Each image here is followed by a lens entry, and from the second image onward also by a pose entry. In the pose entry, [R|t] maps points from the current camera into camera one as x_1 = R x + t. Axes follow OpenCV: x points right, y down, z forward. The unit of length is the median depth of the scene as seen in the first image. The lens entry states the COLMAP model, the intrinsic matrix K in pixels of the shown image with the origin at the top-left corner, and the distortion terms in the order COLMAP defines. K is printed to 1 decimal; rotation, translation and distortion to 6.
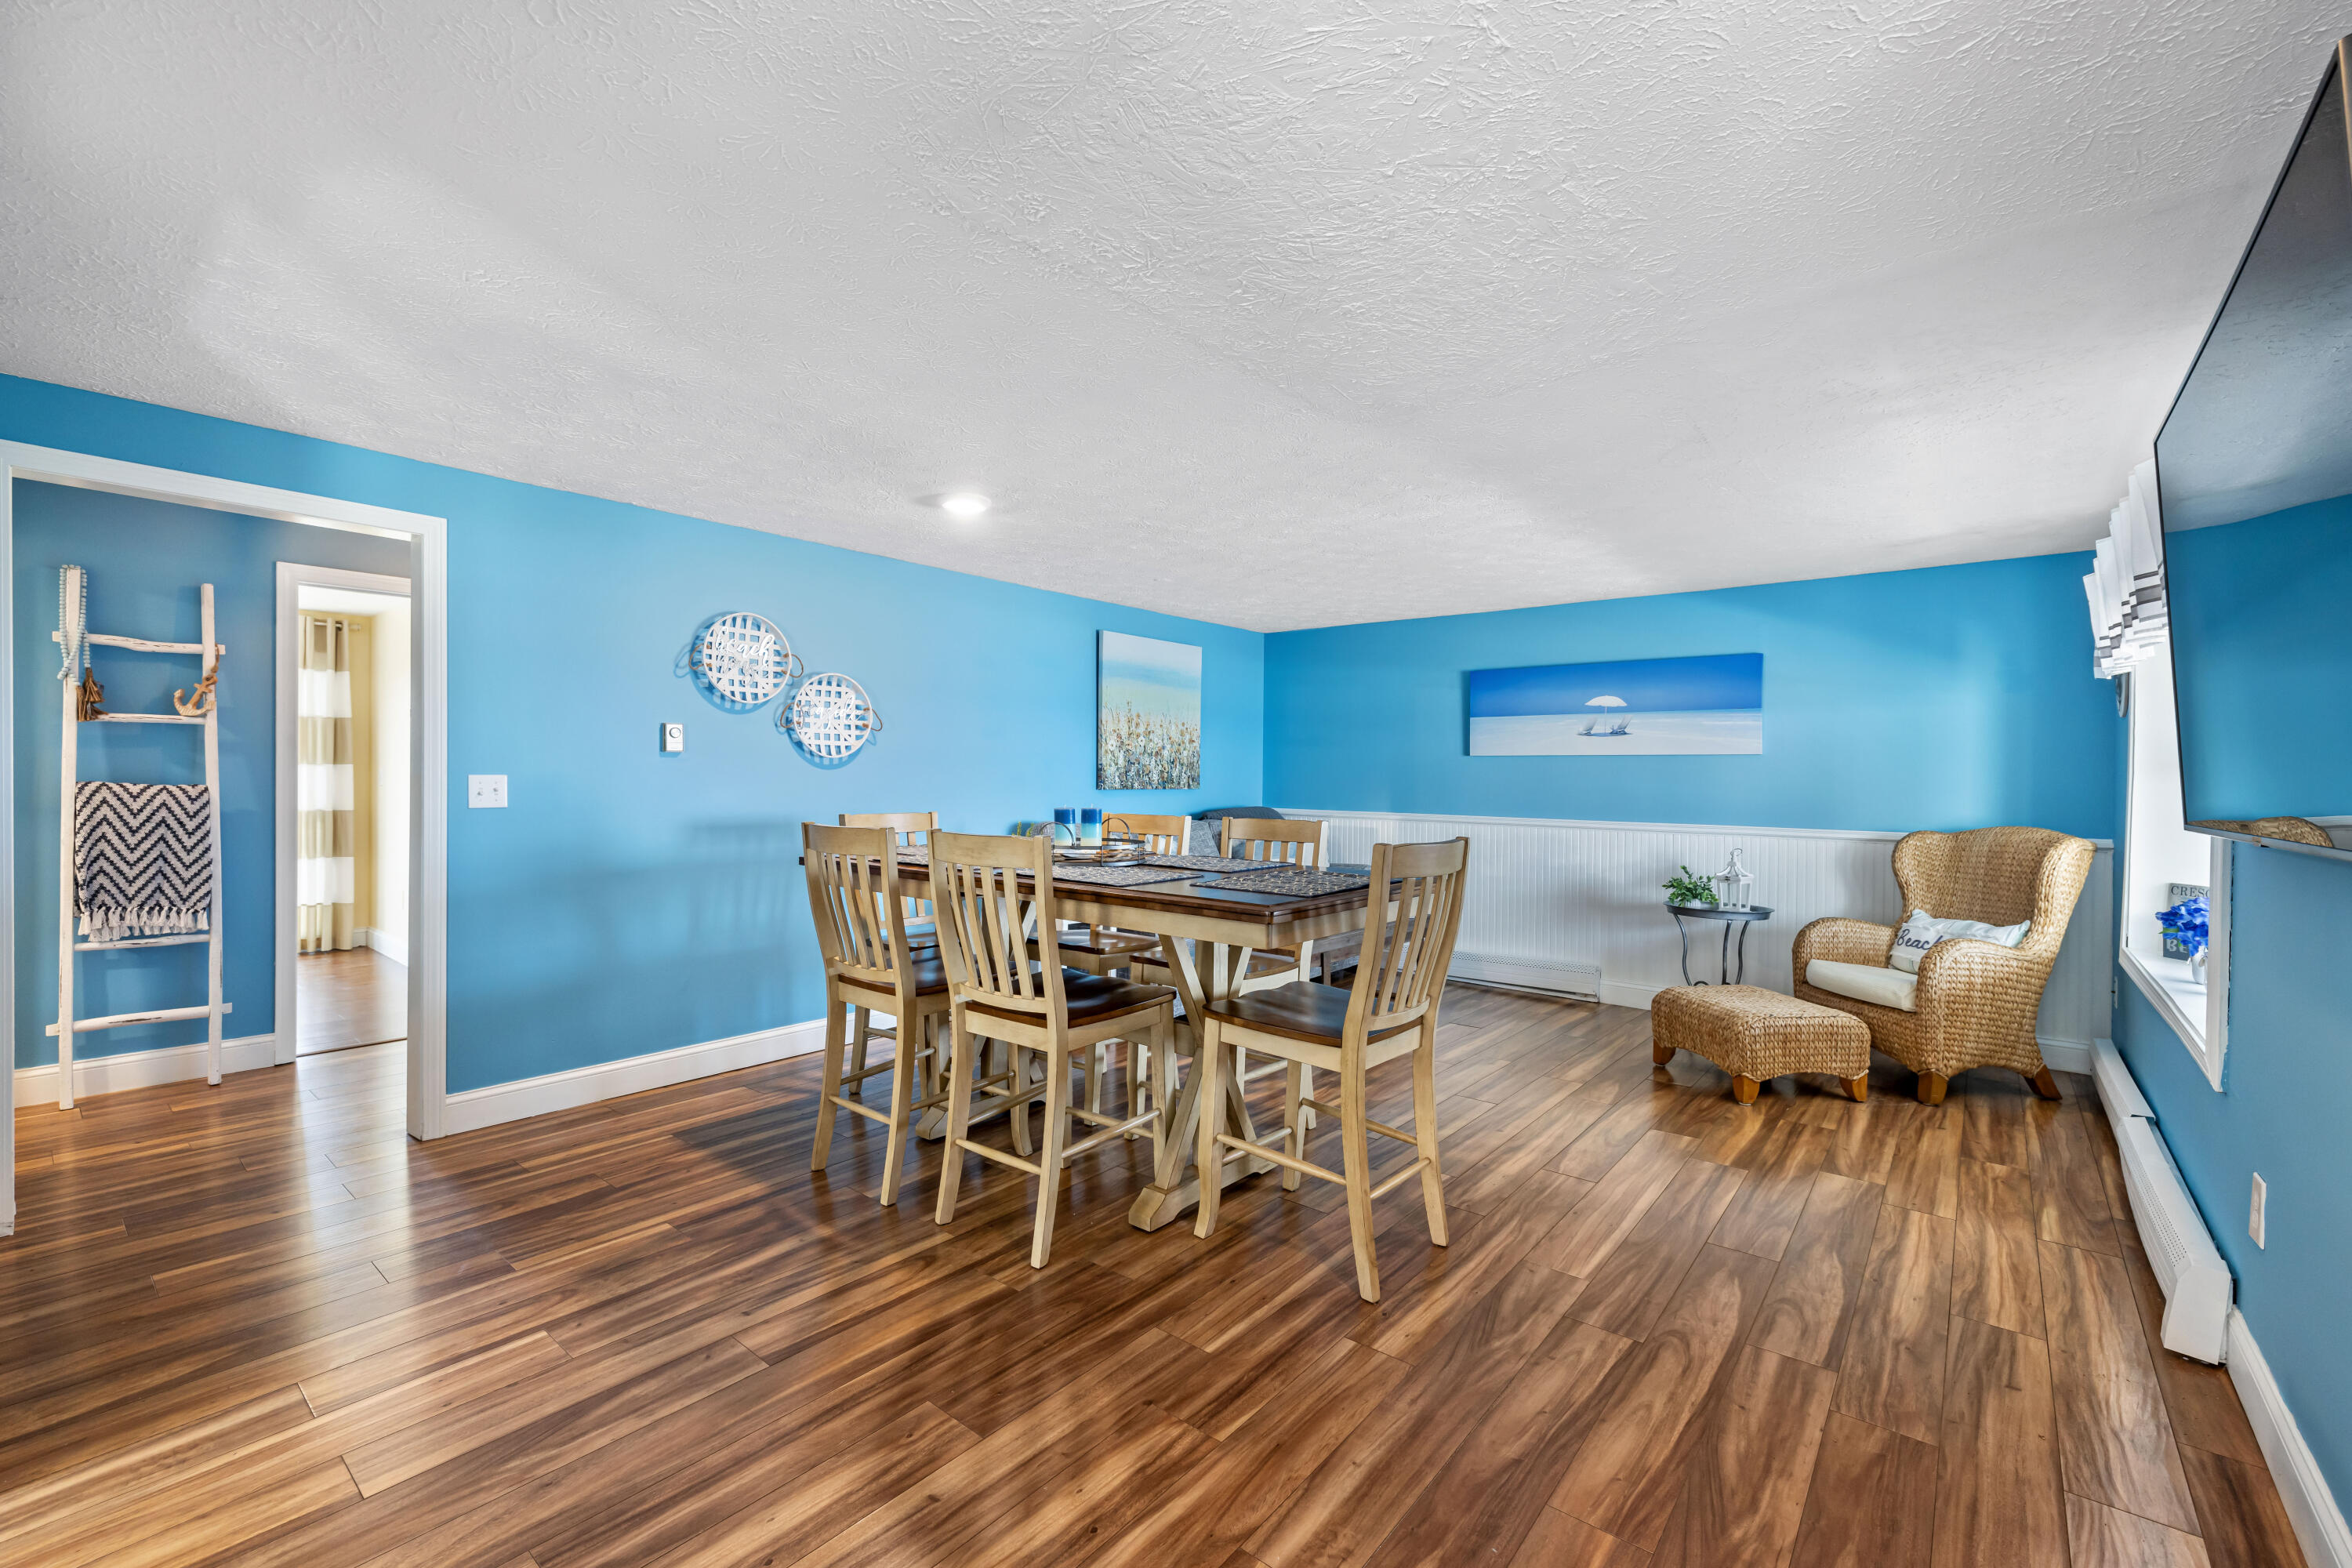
lens RADIAL K [[990.8, 0, 1169.1], [0, 990.8, 785.4], [0, 0, 1]] dist [-0.001046, -0.000411]
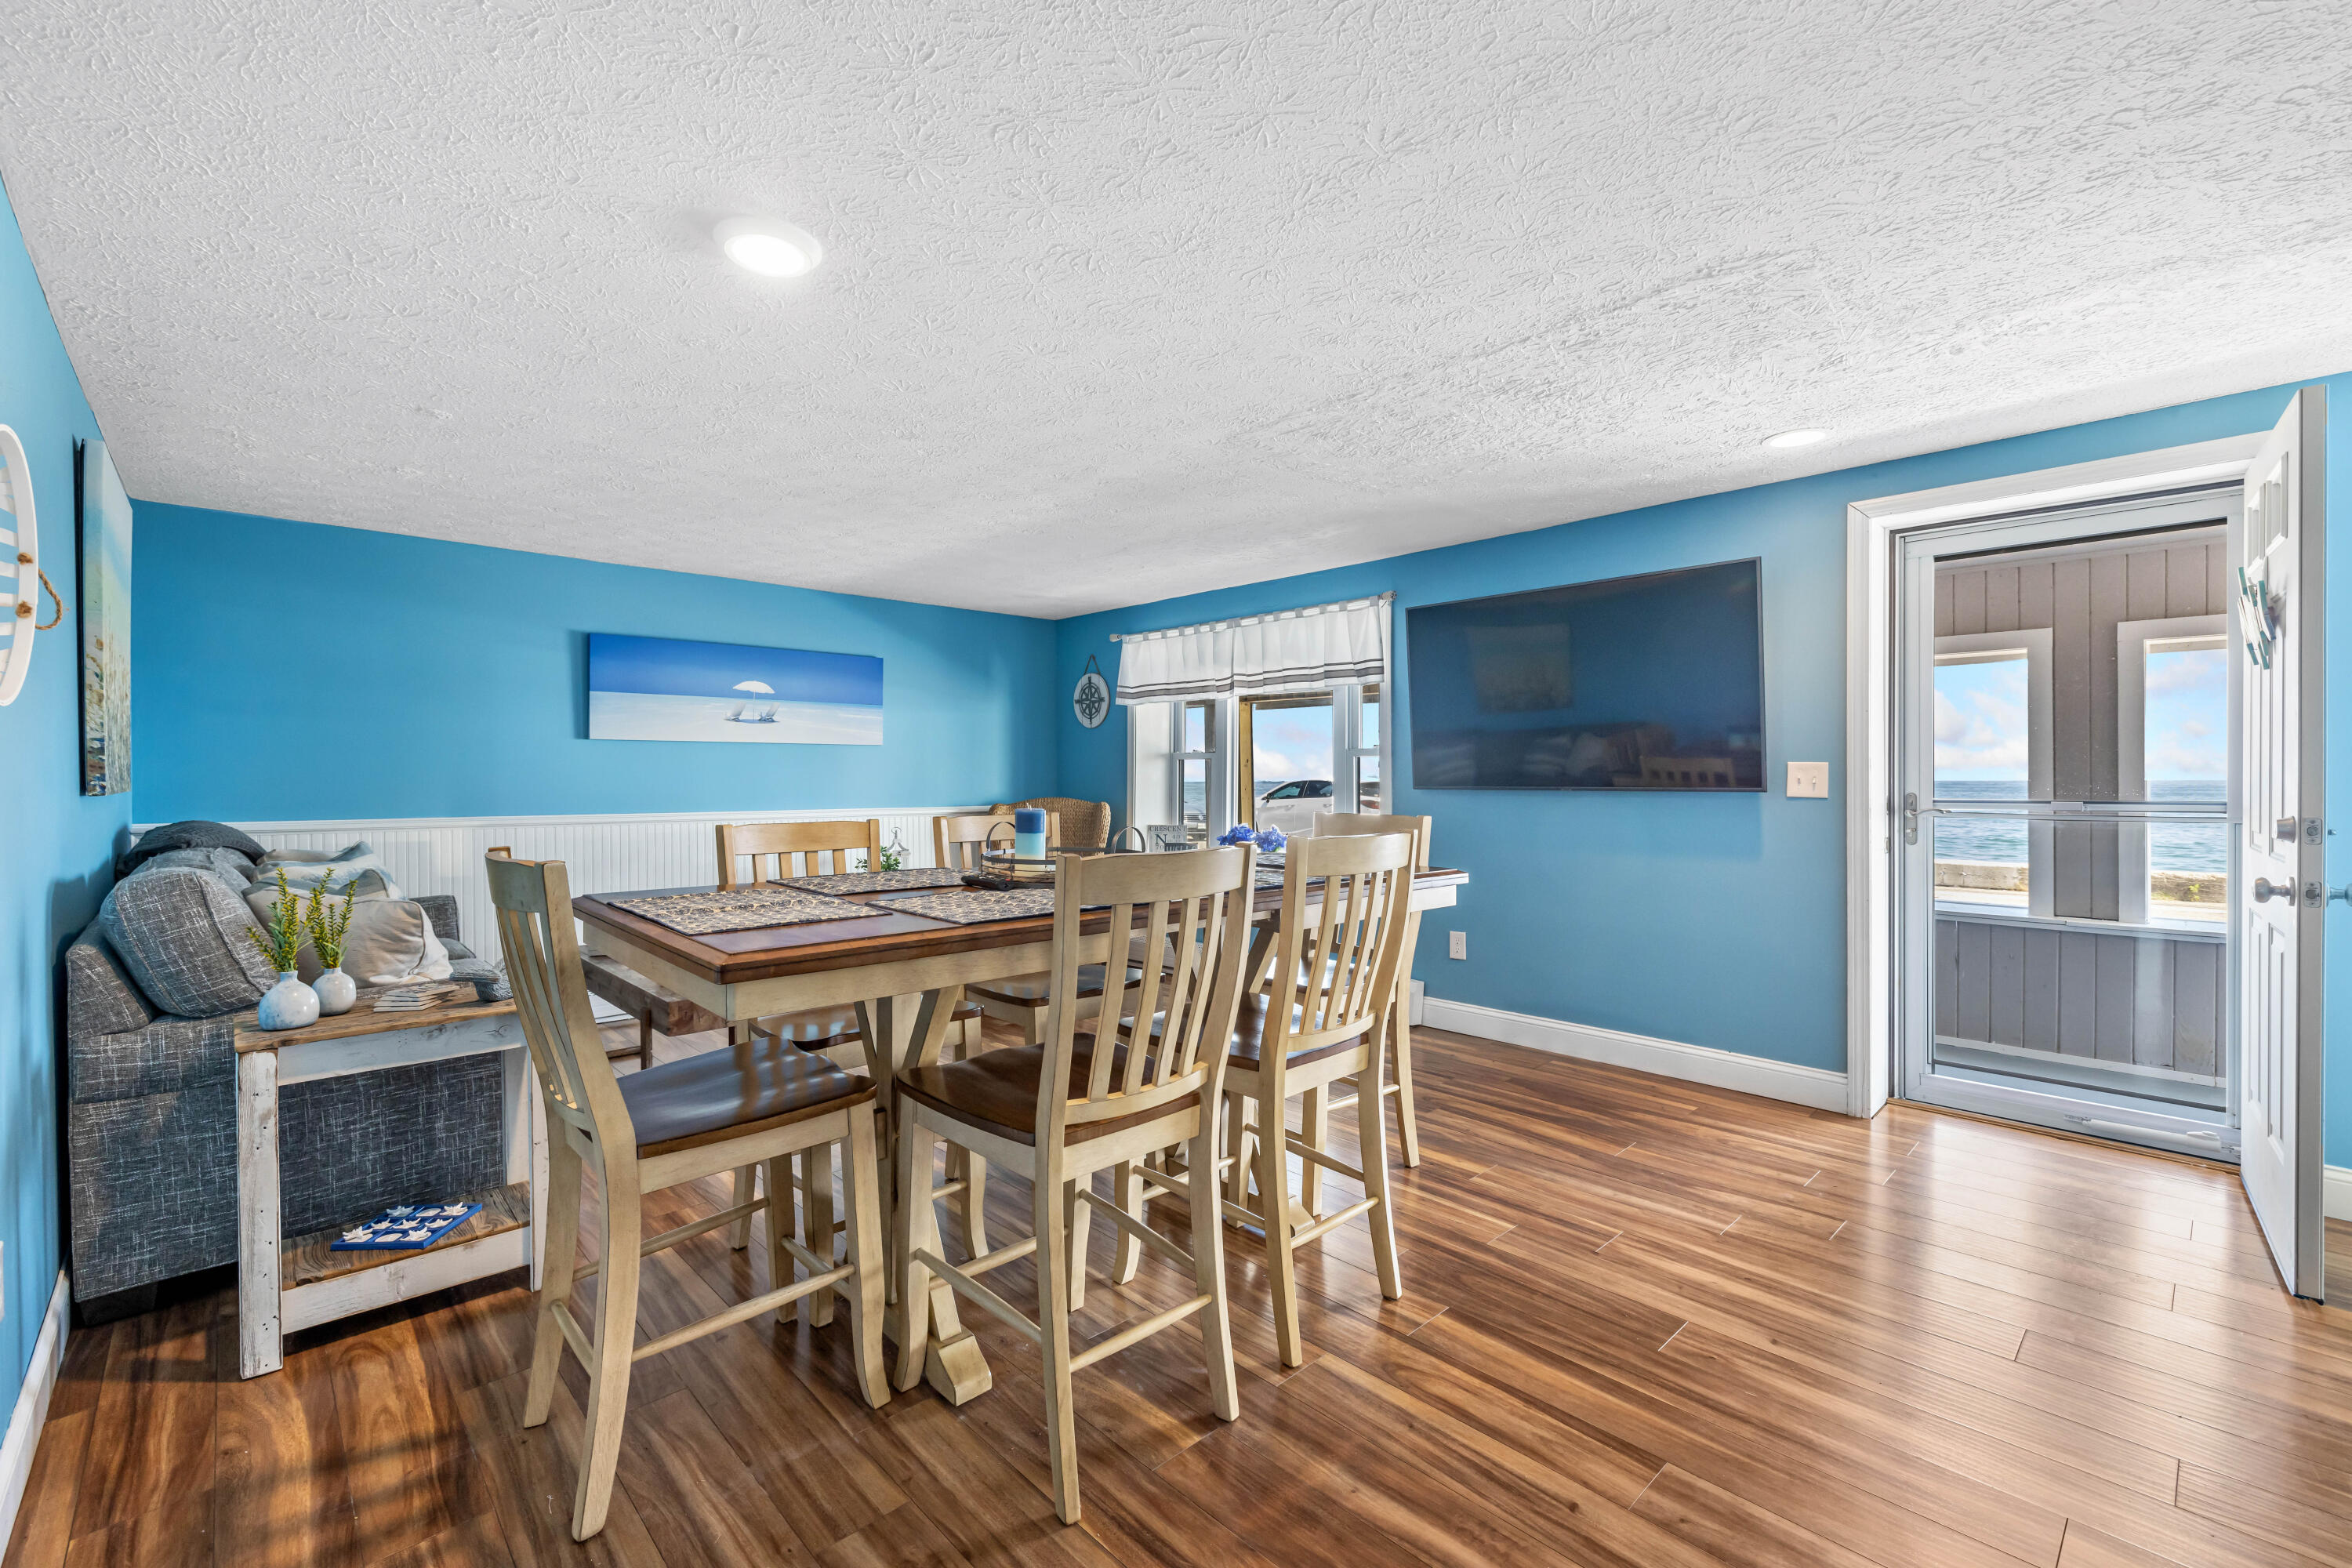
lens RADIAL K [[990.8, 0, 1169.1], [0, 990.8, 785.4], [0, 0, 1]] dist [-0.001046, -0.000411]
pose [[0.124491, -0.022432, 0.991967, -0.622984], [0.010472, 0.999718, 0.021293, -0.006993], [-0.992166, 0.007737, 0.124690, 0.637940]]
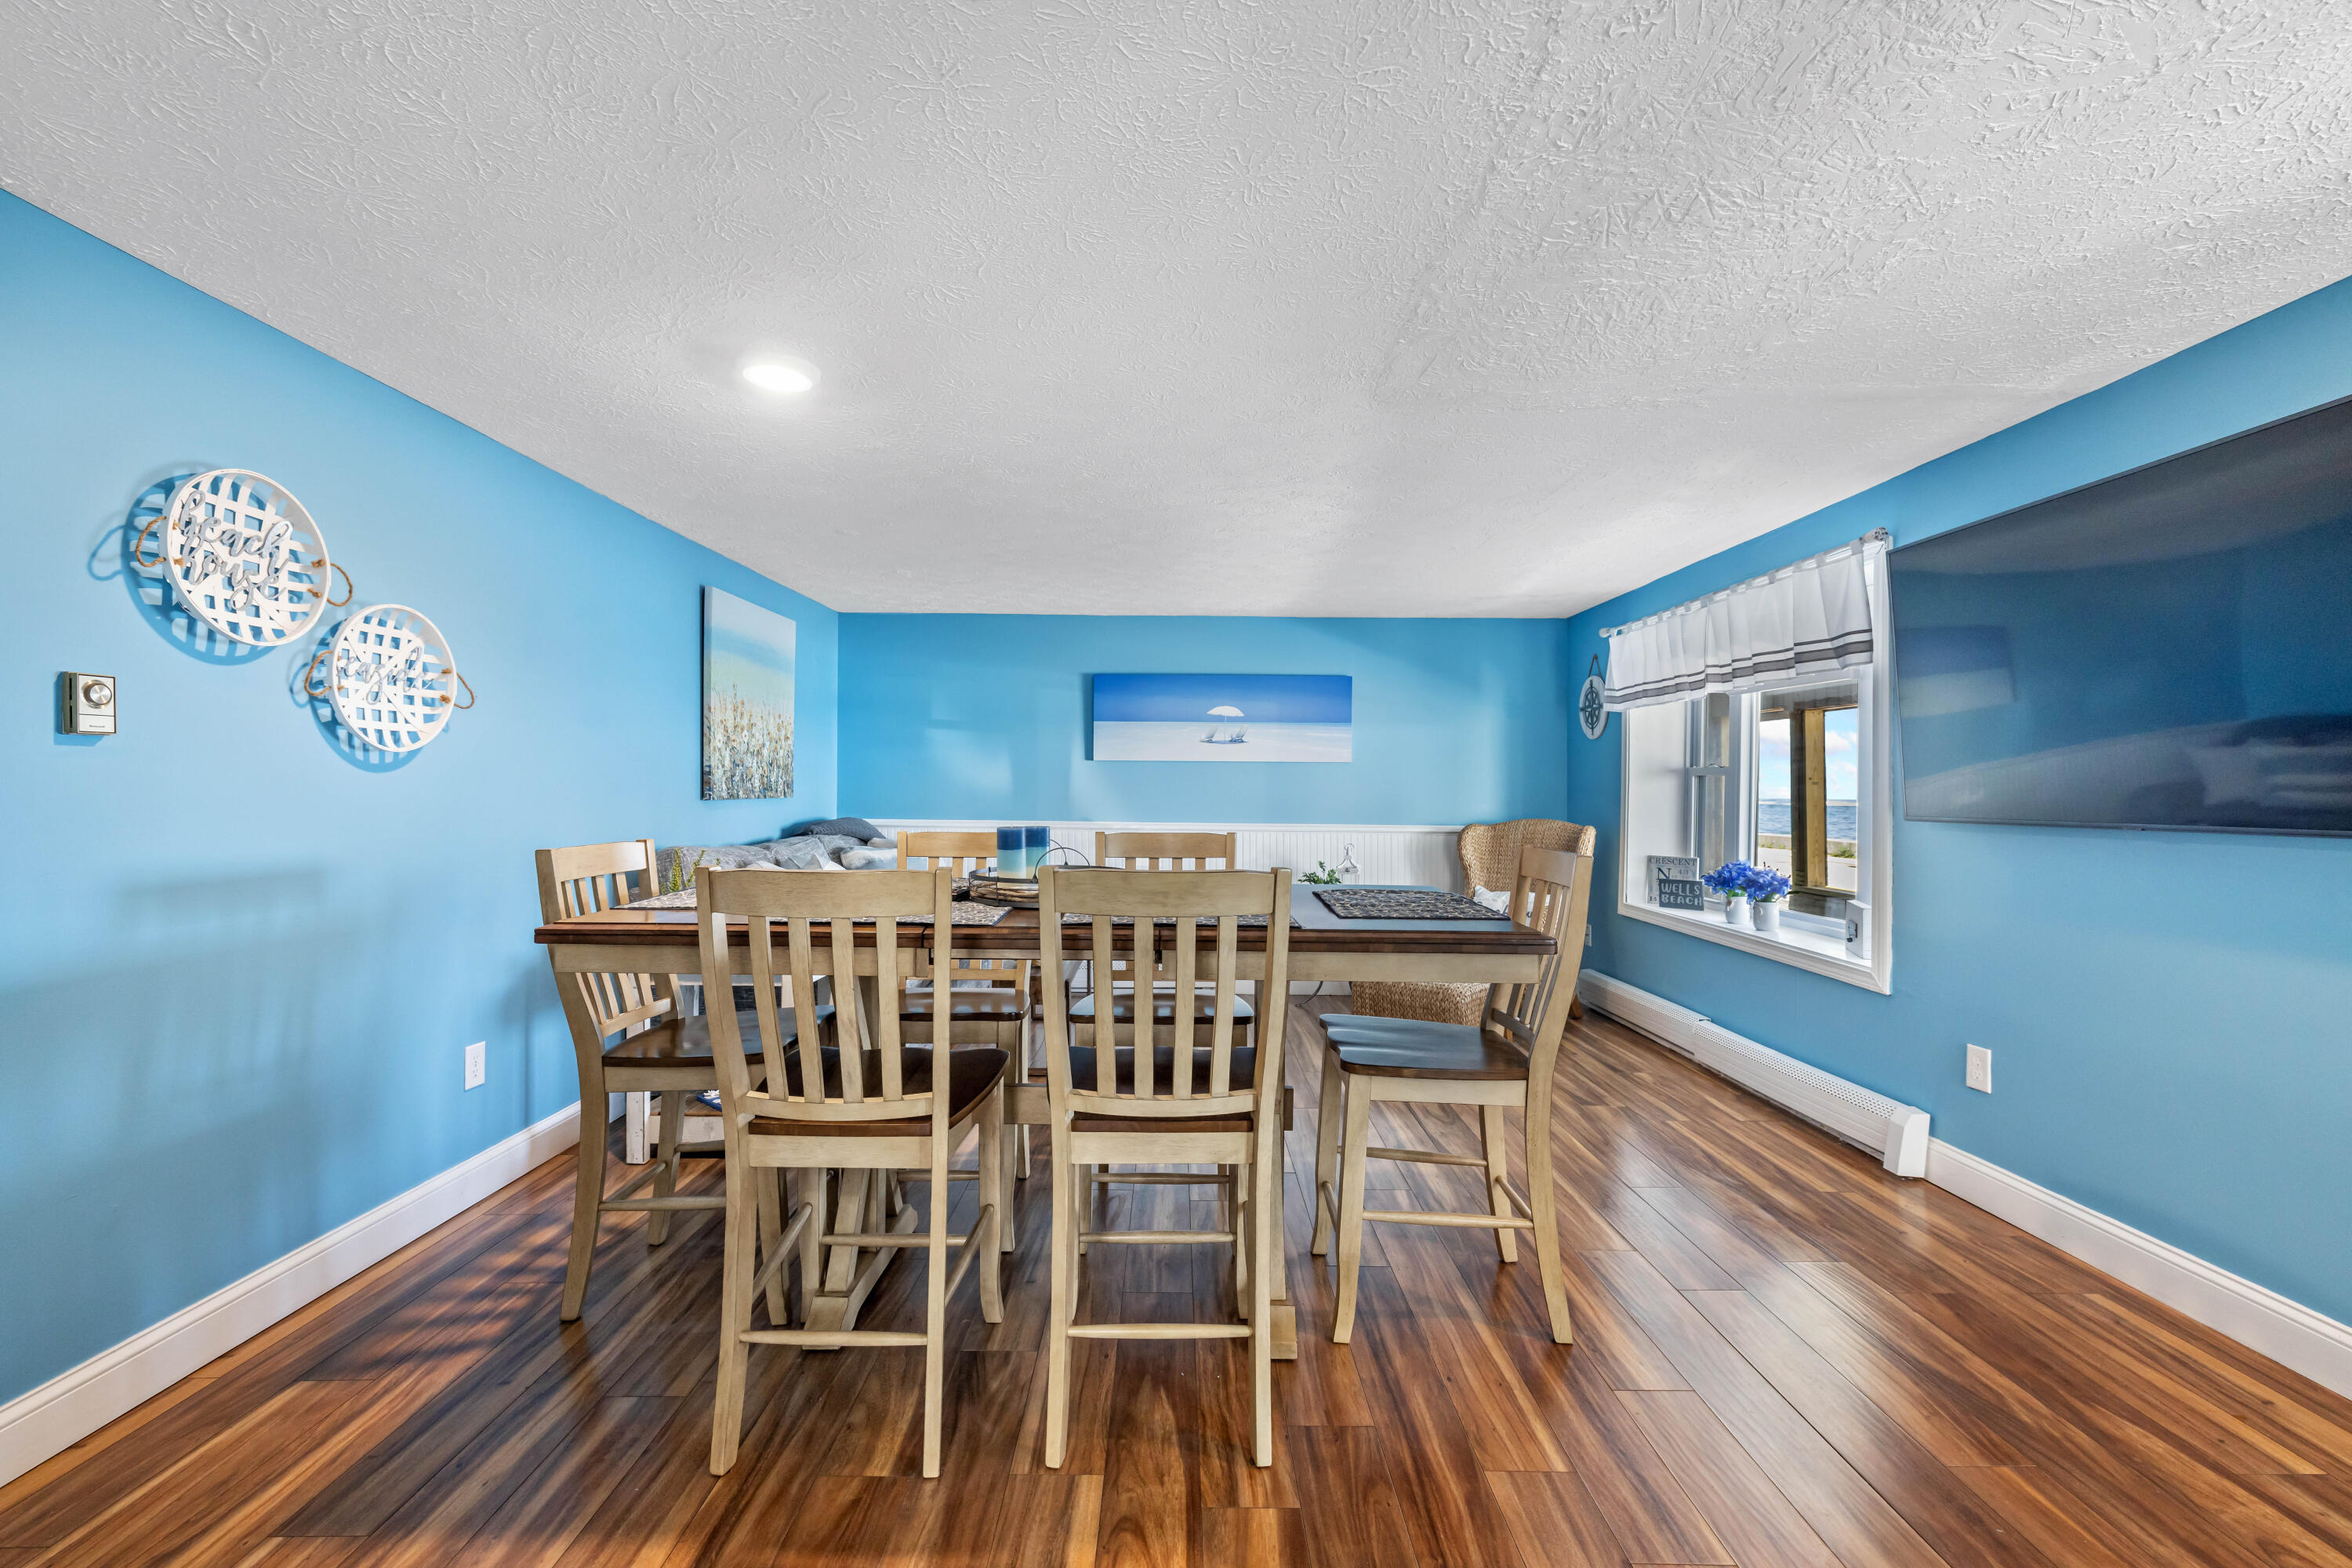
lens RADIAL K [[990.6, 0, 1176.0], [0, 990.6, 784.0], [0, 0, 1]] dist [-0.003125, -0.000331]
pose [[0.769990, -0.003223, 0.638048, -0.375303], [0.006467, 0.999975, -0.002753, -0.004949], [-0.638023, 0.006246, 0.769992, 0.282454]]
